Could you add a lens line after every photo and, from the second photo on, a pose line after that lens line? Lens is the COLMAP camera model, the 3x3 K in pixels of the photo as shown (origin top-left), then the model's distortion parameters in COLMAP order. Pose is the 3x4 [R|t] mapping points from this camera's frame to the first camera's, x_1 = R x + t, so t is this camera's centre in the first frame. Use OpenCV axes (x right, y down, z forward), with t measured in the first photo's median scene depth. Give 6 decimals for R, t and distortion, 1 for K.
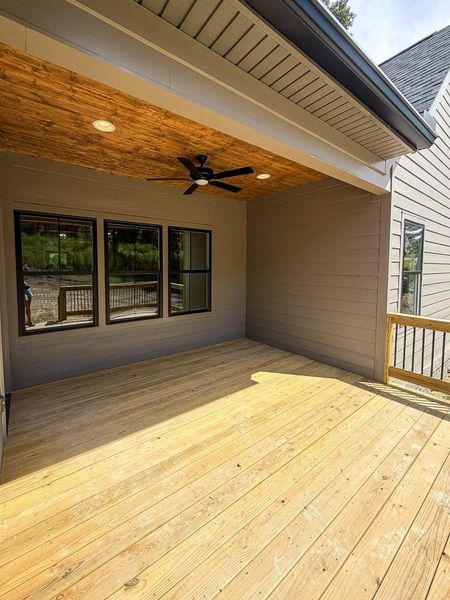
lens RADIAL K [[239.4, 0, 222.1], [0, 239.4, 280.4], [0, 0, 1]] dist [0.000470, 0.000044]
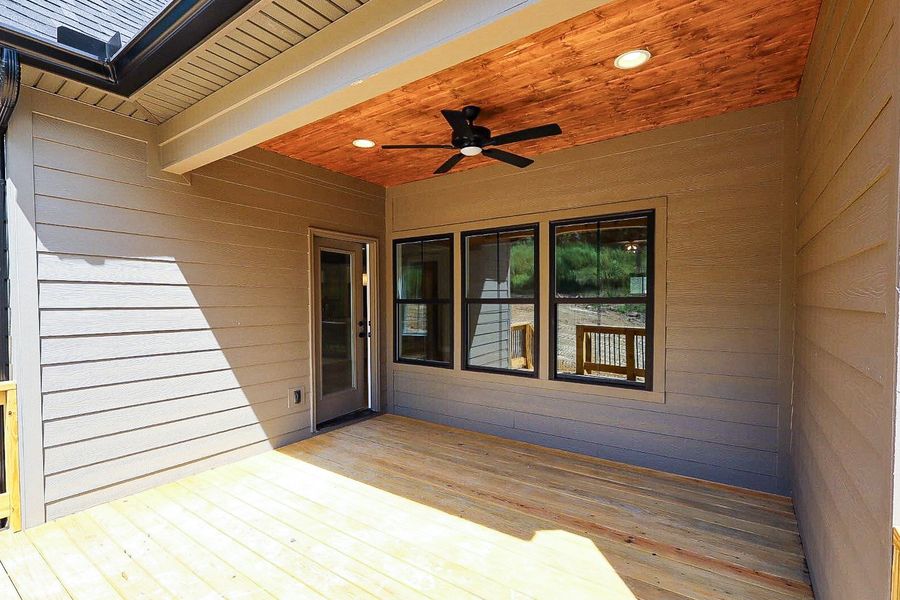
lens RADIAL K [[429.8, 0, 447.1], [0, 429.8, 314.8], [0, 0, 1]] dist [0.001746, 0.000220]
pose [[0.305714, 0.032136, -0.951581, 0.893127], [-0.047409, 0.998704, 0.018496, -0.012600], [0.950942, 0.039459, 0.306841, 0.589182]]
